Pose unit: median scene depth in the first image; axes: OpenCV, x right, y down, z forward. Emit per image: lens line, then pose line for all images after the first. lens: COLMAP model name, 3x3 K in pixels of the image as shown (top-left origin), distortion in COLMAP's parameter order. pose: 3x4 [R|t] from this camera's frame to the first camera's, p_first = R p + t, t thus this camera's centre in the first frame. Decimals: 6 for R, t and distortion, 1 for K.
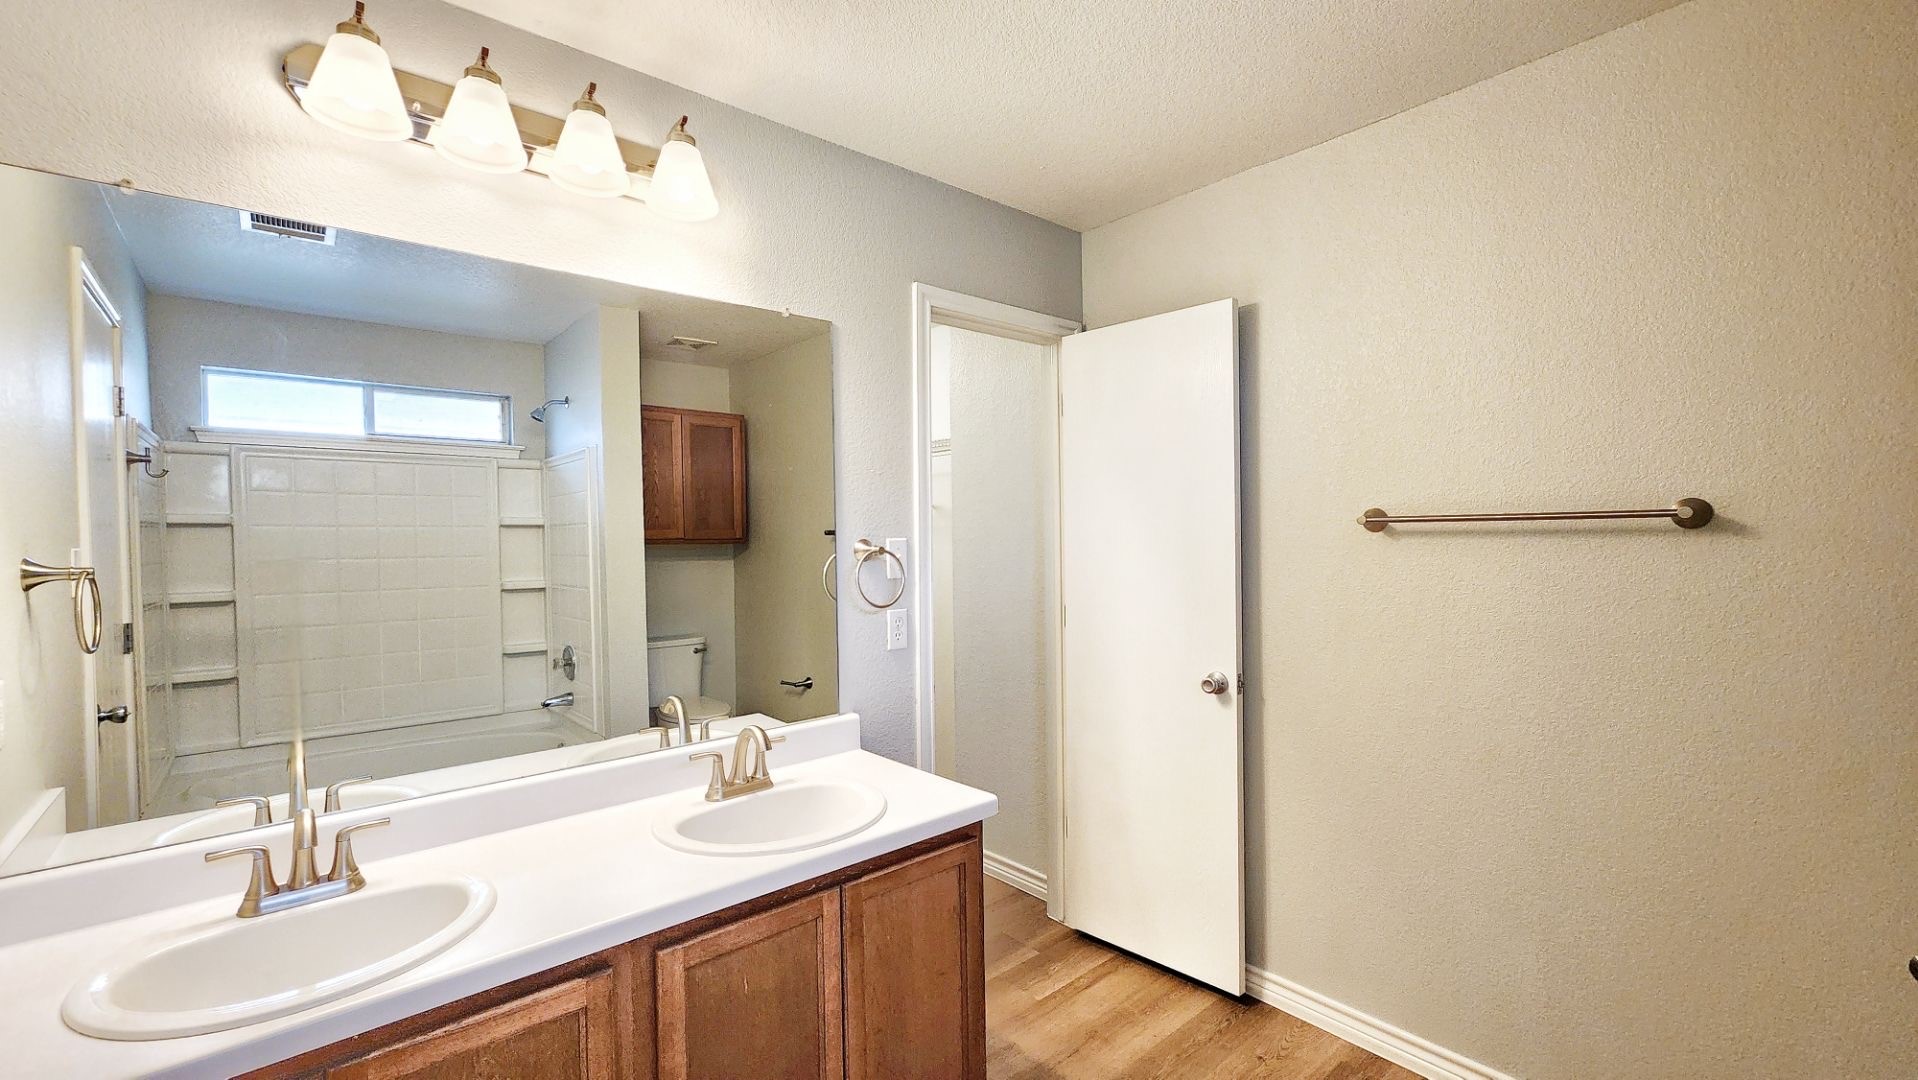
lens RADIAL K [[786.4, 0, 950.9], [0, 786.4, 532.9], [0, 0, 1]] dist [0.001233, -0.000115]
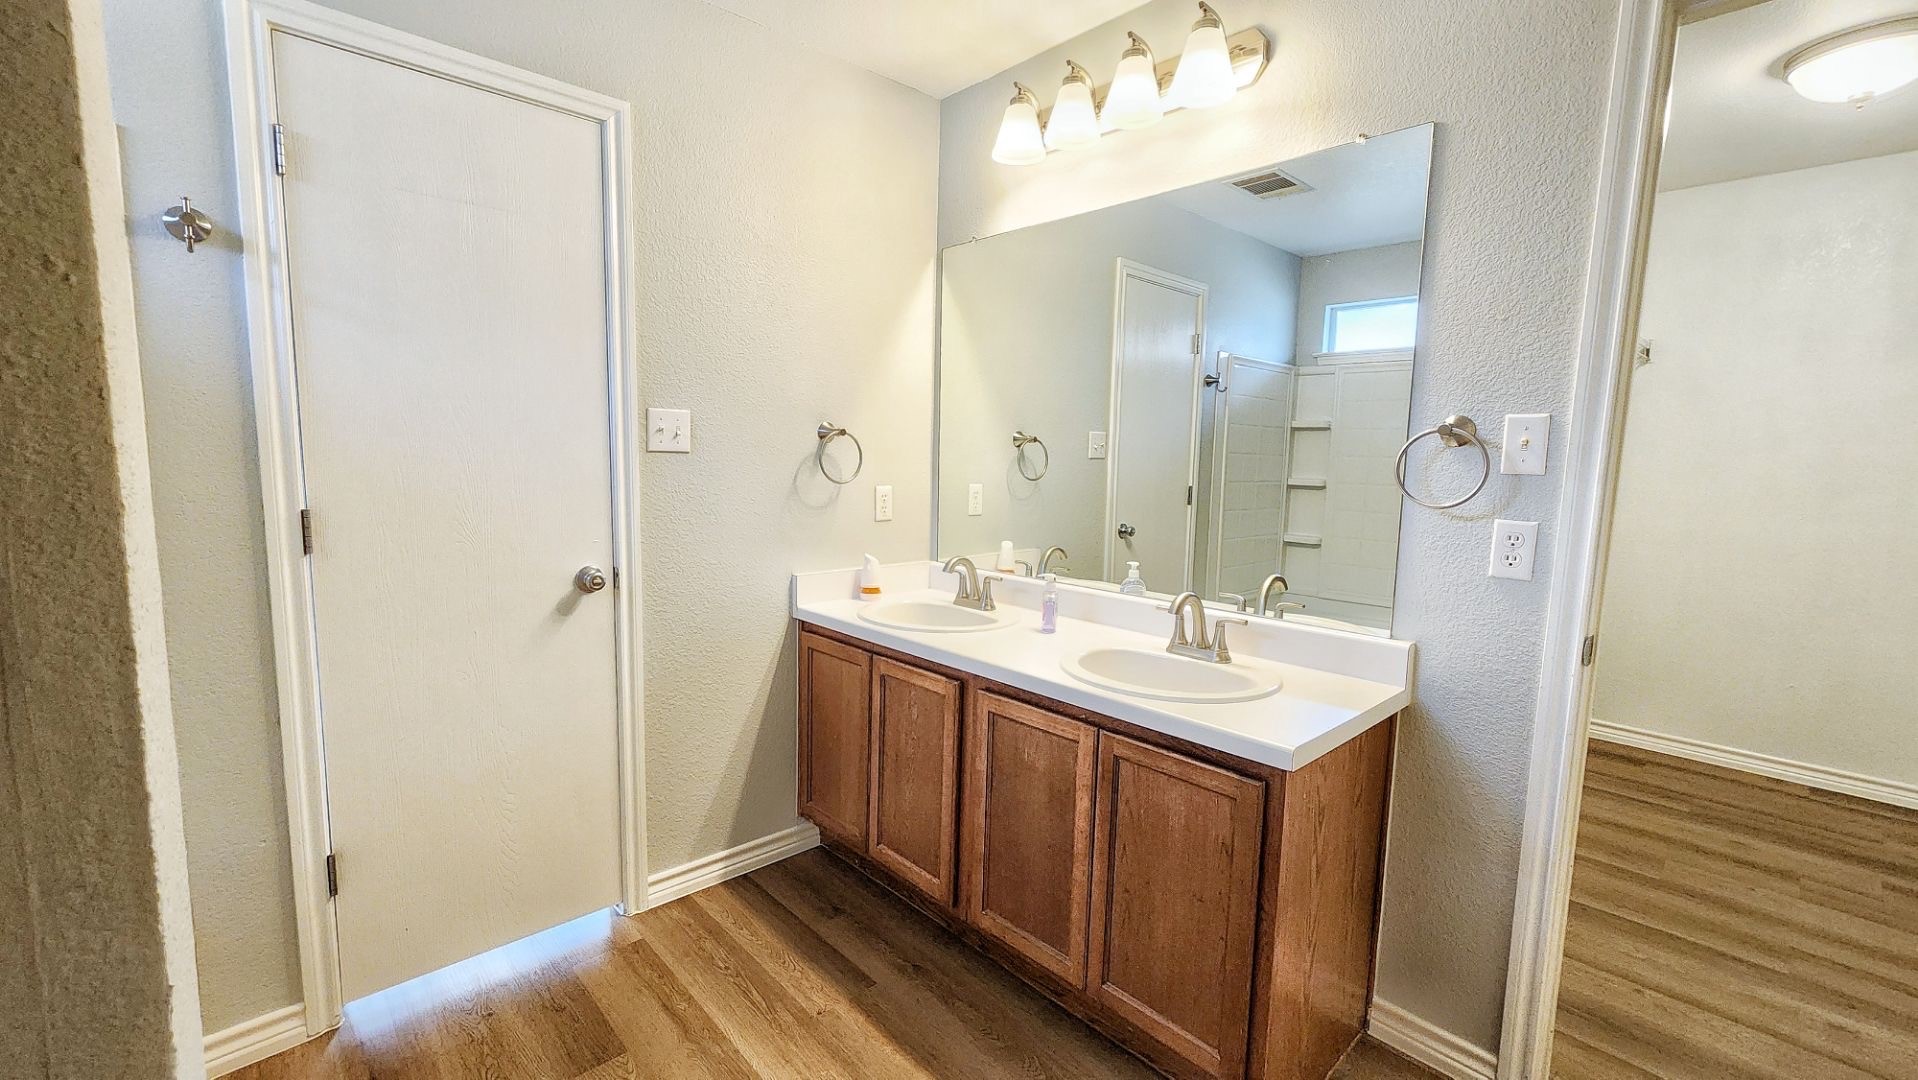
lens RADIAL K [[786.4, 0, 948.3], [0, 786.4, 550.7], [0, 0, 1]] dist [0.001233, -0.000115]
pose [[0.022369, 0.134006, -0.990728, 0.815225], [-0.021438, 0.990812, 0.133534, 0.060489], [0.999520, 0.018252, 0.025037, 0.695383]]
